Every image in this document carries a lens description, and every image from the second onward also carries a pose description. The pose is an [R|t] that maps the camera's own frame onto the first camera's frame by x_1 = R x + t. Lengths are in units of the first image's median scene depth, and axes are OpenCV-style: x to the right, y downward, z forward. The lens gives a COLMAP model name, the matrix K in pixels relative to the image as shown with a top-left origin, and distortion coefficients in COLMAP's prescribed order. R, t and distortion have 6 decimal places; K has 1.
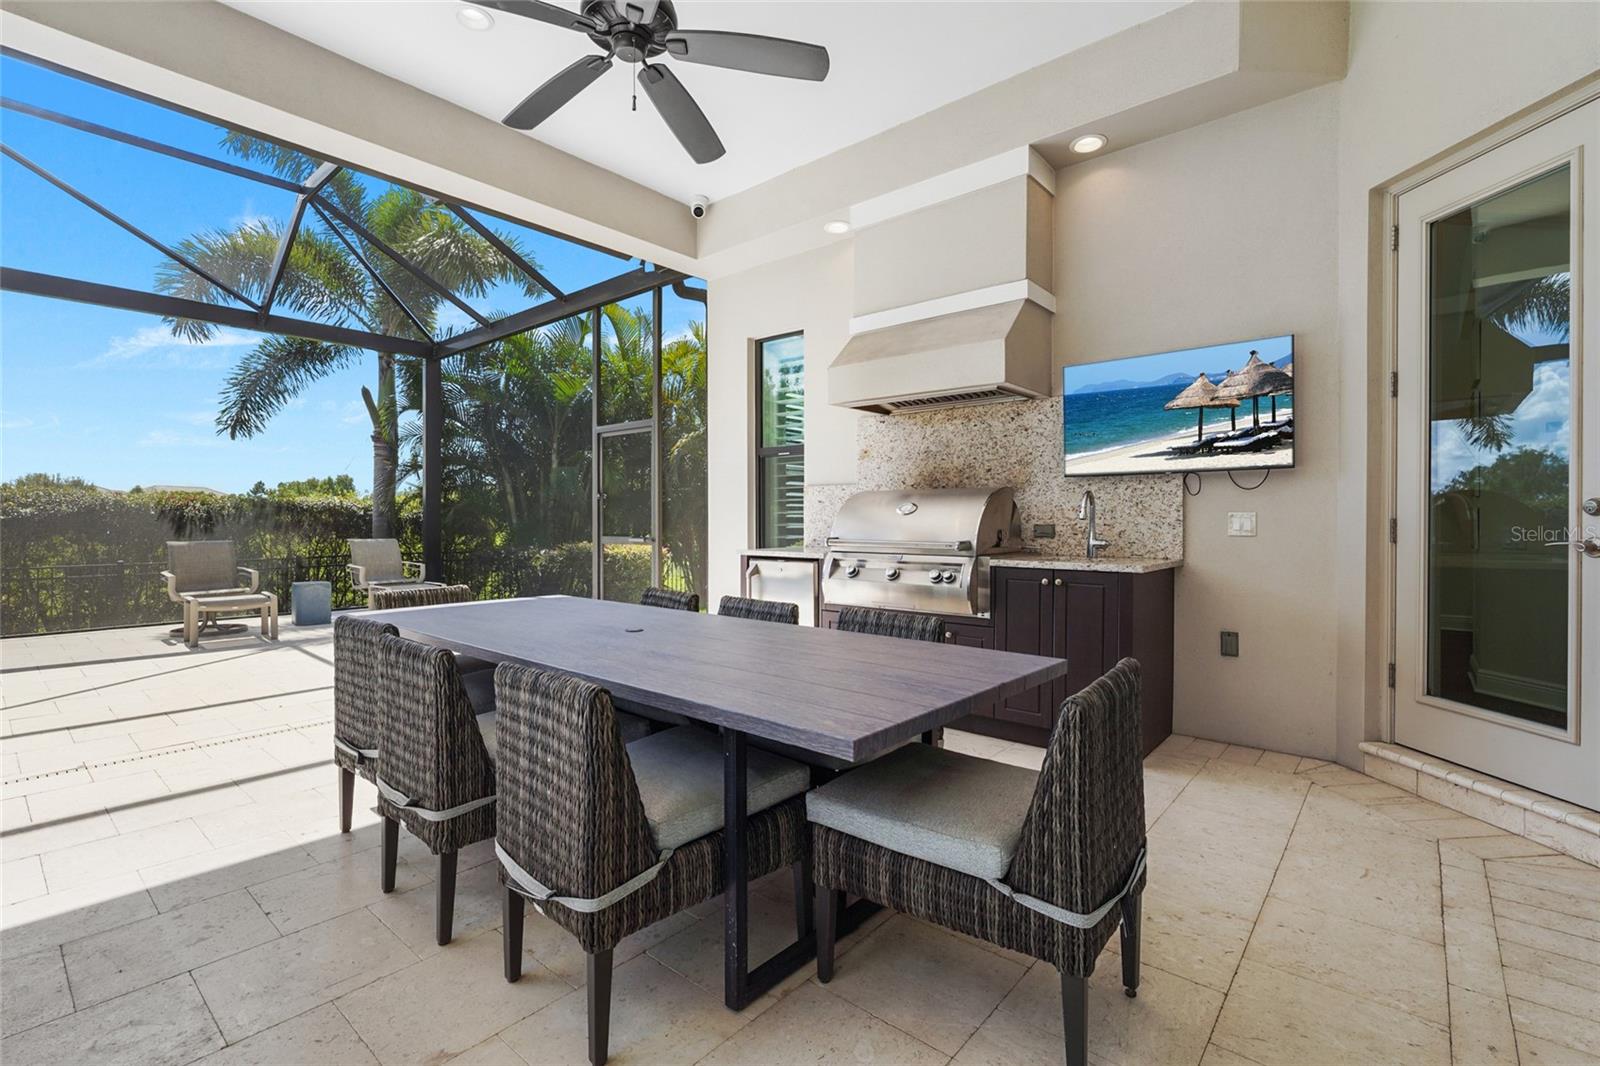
lens RADIAL K [[714.0, 0, 808.1], [0, 714.0, 523.8], [0, 0, 1]] dist [-0.001536, -0.000617]
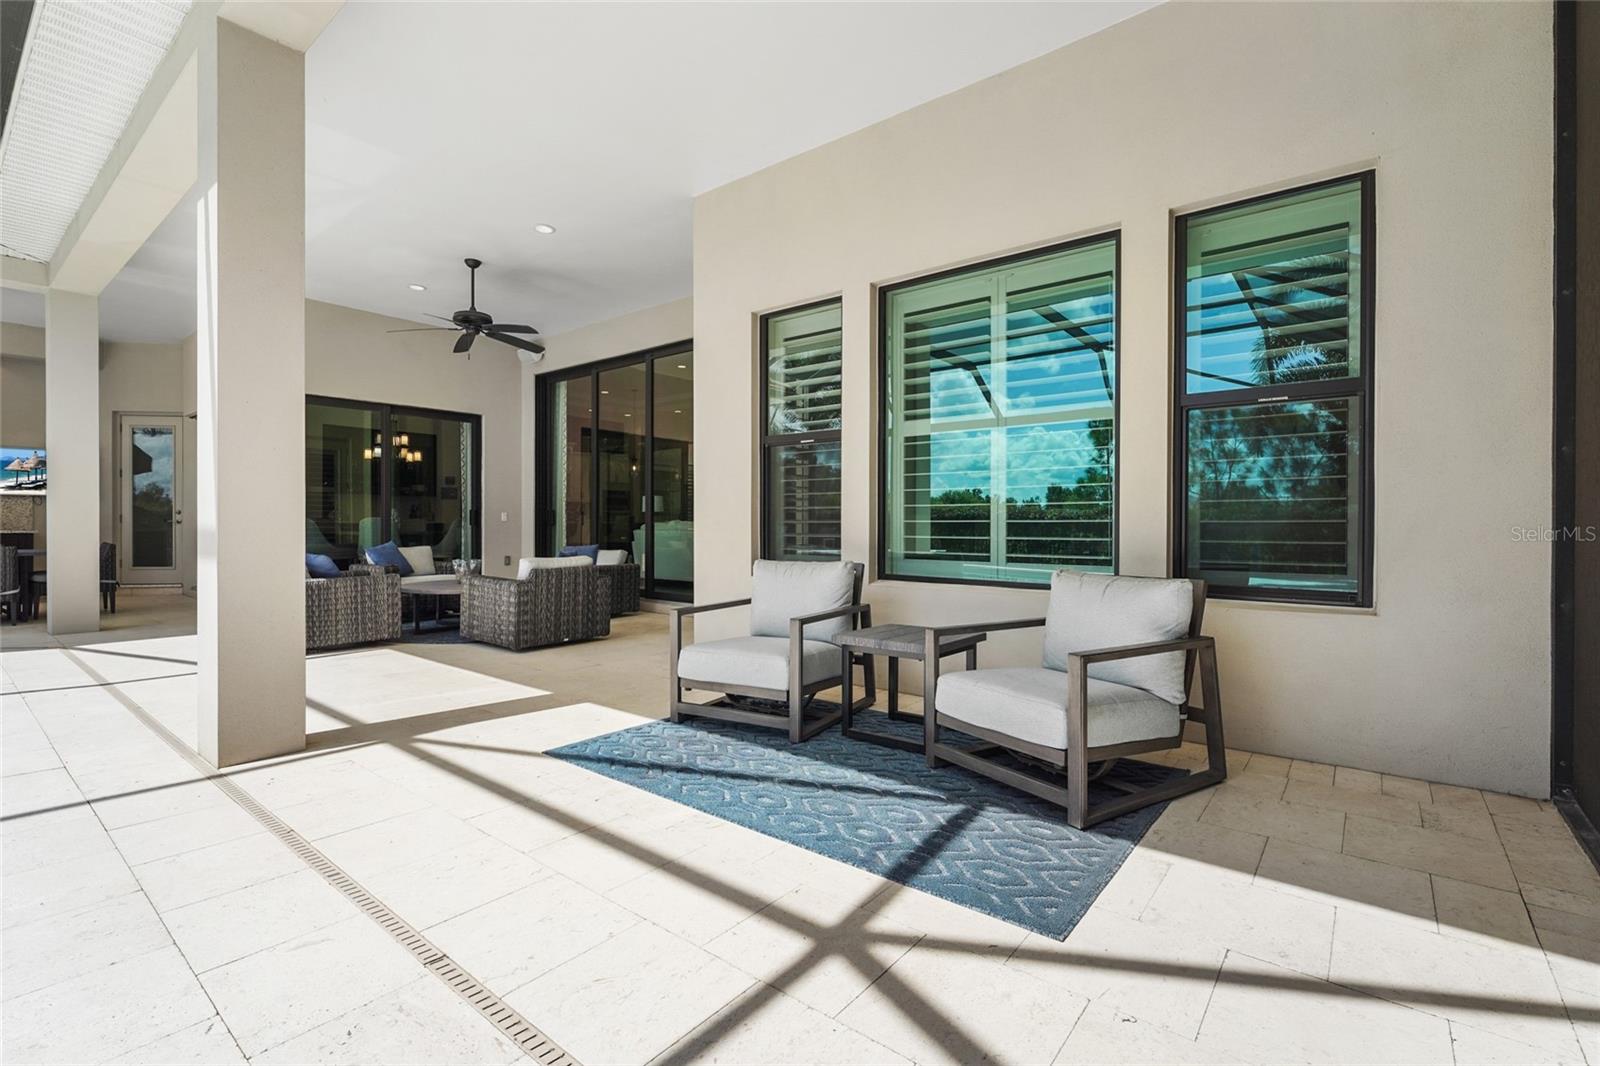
lens RADIAL K [[741.1, 0, 799.1], [0, 741.1, 530.2], [0, 0, 1]] dist [0.001154, -0.021216]
pose [[-0.058752, -0.002885, 0.998268, -0.891202], [-0.002048, 0.999994, 0.002769, 0.016420], [-0.998271, -0.001882, -0.058758, -0.677080]]
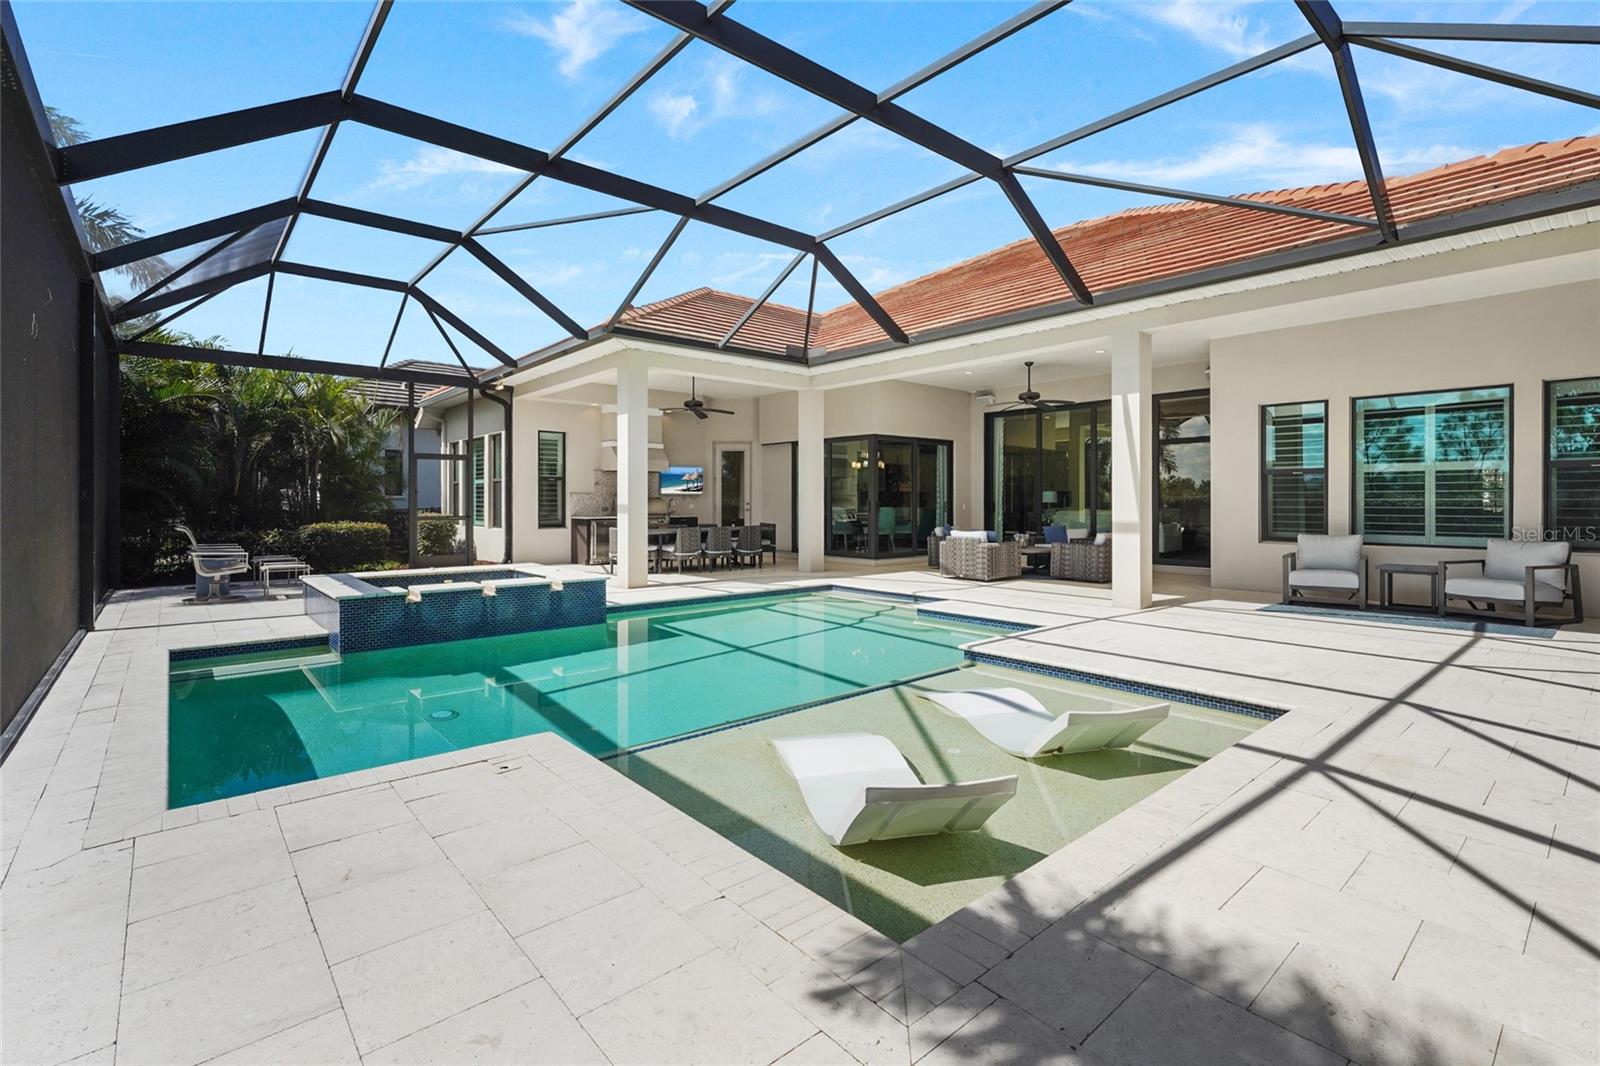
lens RADIAL K [[714.0, 0, 808.1], [0, 714.0, 523.8], [0, 0, 1]] dist [-0.001536, -0.000617]
pose [[0.132514, -0.028586, 0.990769, -1.478443], [0.002437, 0.999590, 0.028515, -0.007294], [-0.991178, -0.001364, 0.132529, -0.130382]]
